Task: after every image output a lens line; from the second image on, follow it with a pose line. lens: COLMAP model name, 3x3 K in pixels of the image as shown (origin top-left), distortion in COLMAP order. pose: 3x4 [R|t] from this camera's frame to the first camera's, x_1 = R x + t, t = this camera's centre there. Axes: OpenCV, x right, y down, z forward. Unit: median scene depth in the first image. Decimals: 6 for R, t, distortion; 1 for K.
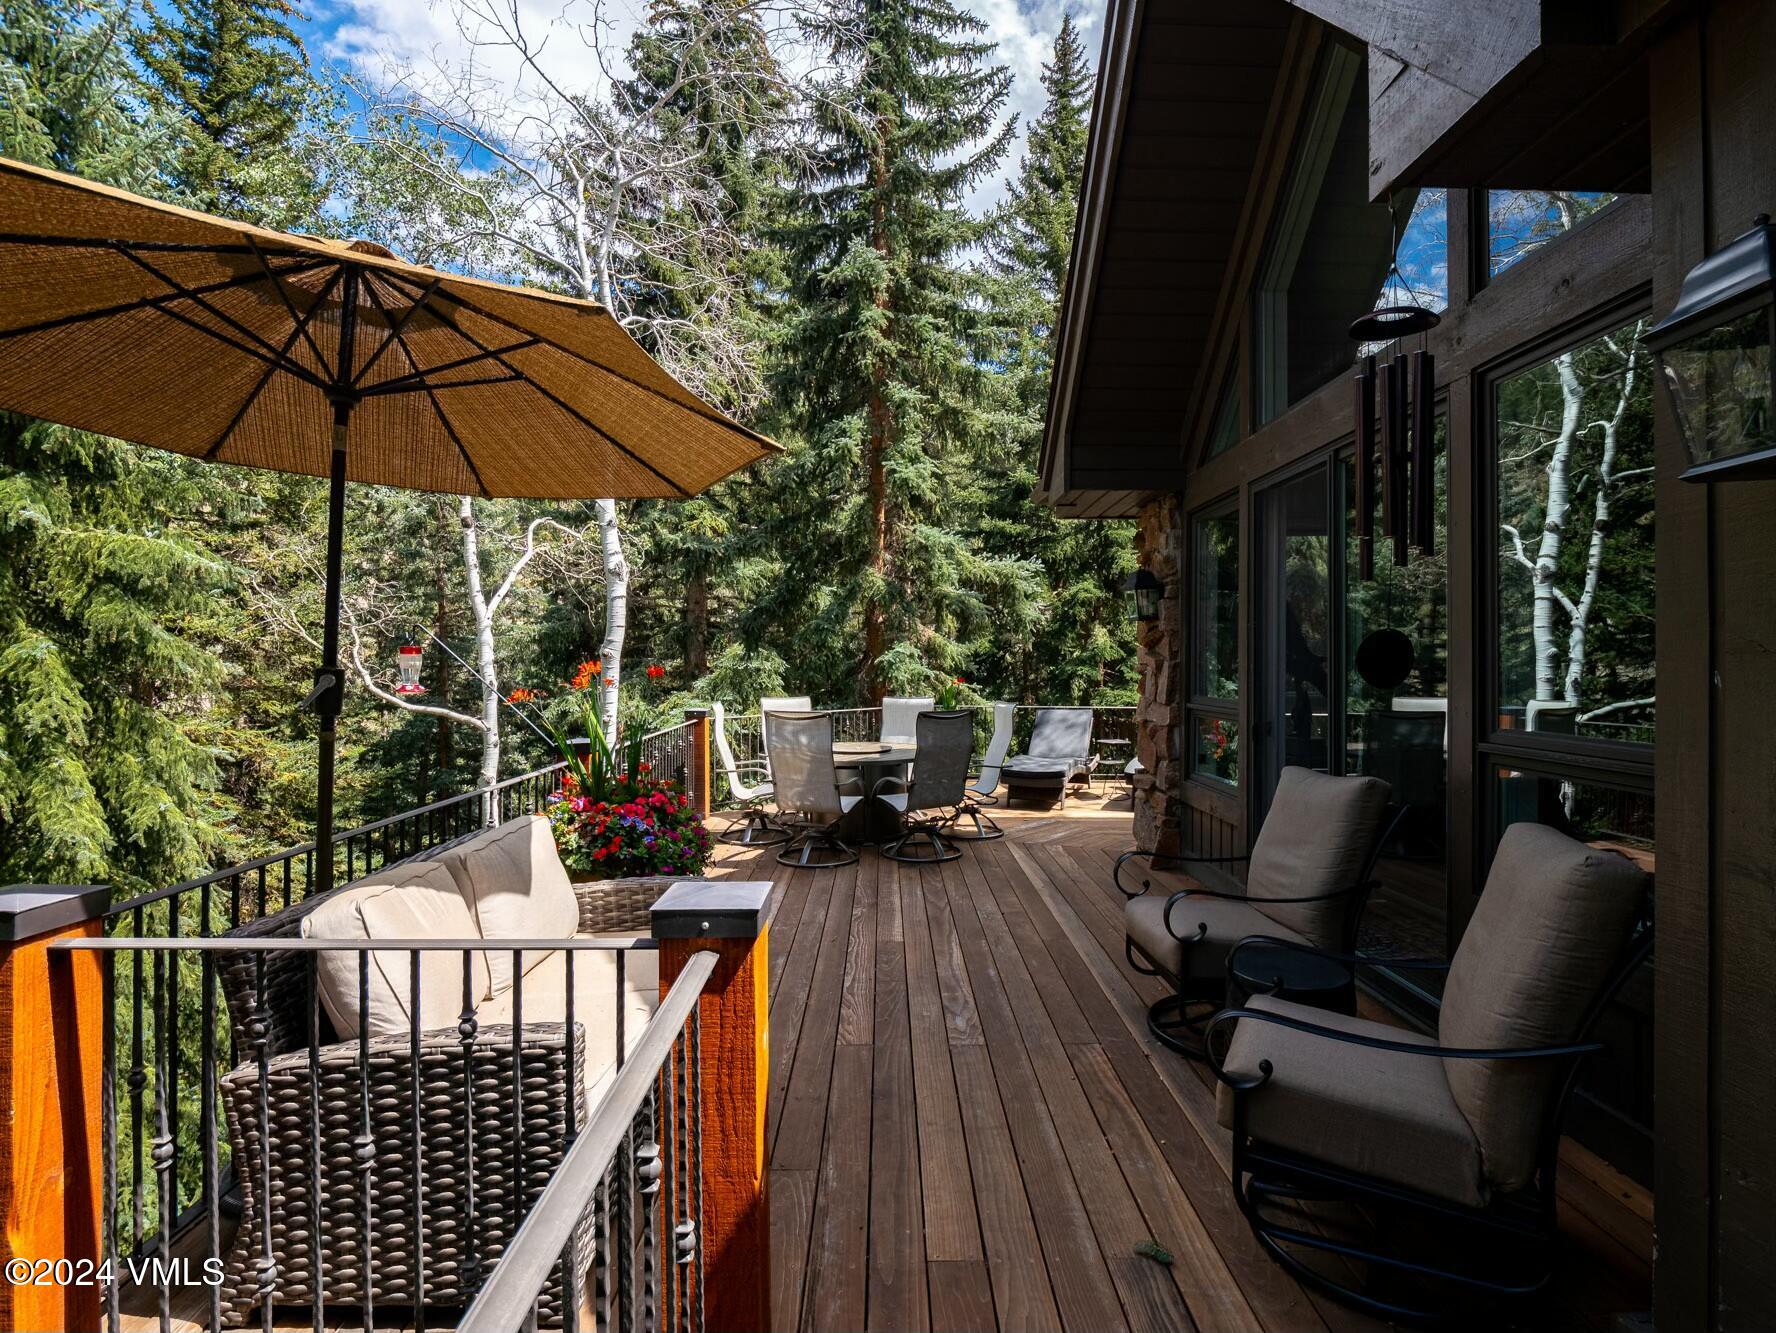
lens RADIAL K [[835.2, 0, 894.0], [0, 835.2, 654.0], [0, 0, 1]] dist [-0.011424, -0.002427]
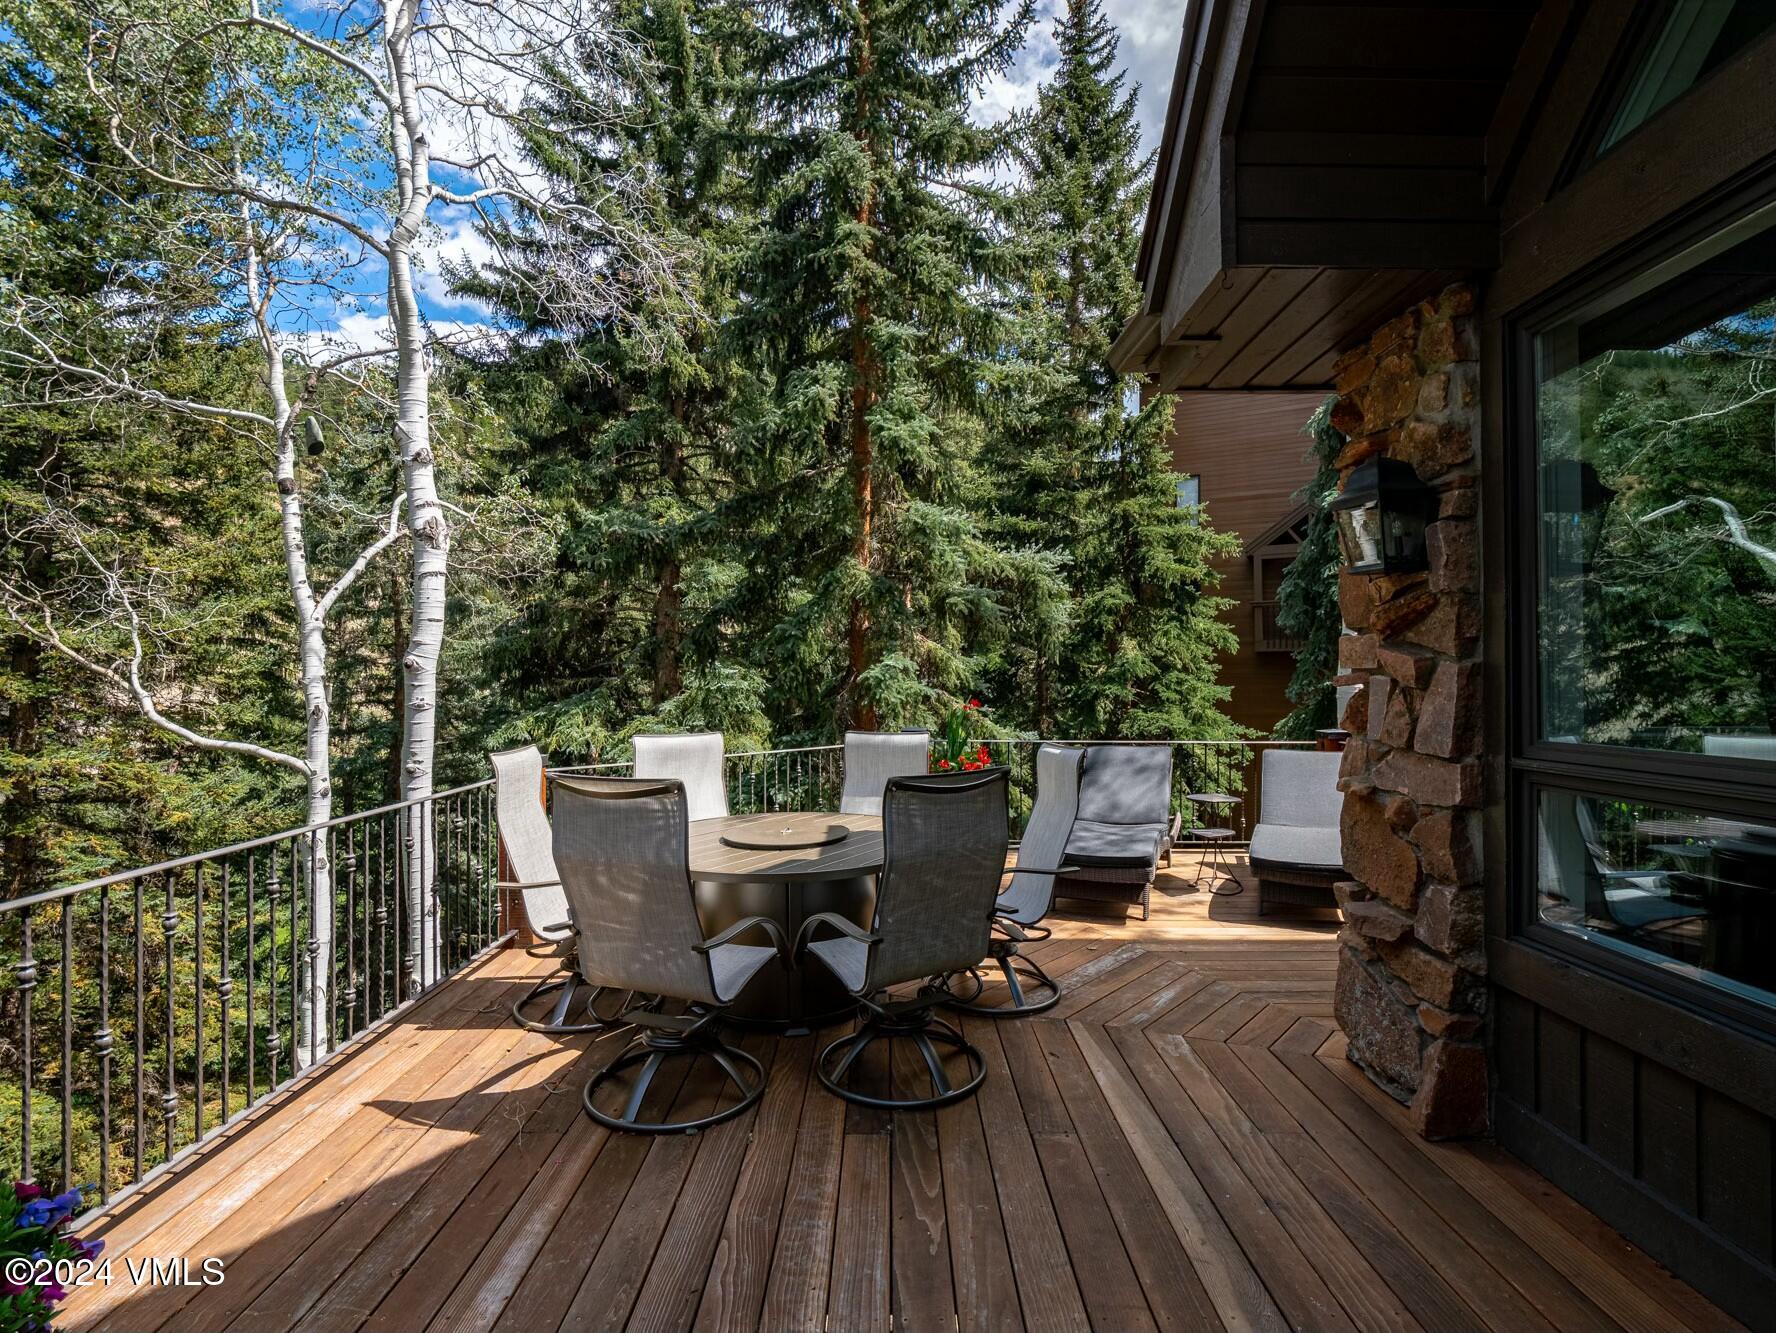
lens RADIAL K [[835.2, 0, 873.5], [0, 835.2, 683.2], [0, 0, 1]] dist [-0.011424, -0.002427]
pose [[0.999556, -0.004209, -0.029481, 0.013294], [0.004499, 0.999942, 0.009763, 0.005760], [0.029439, -0.009891, 0.999518, 0.208888]]
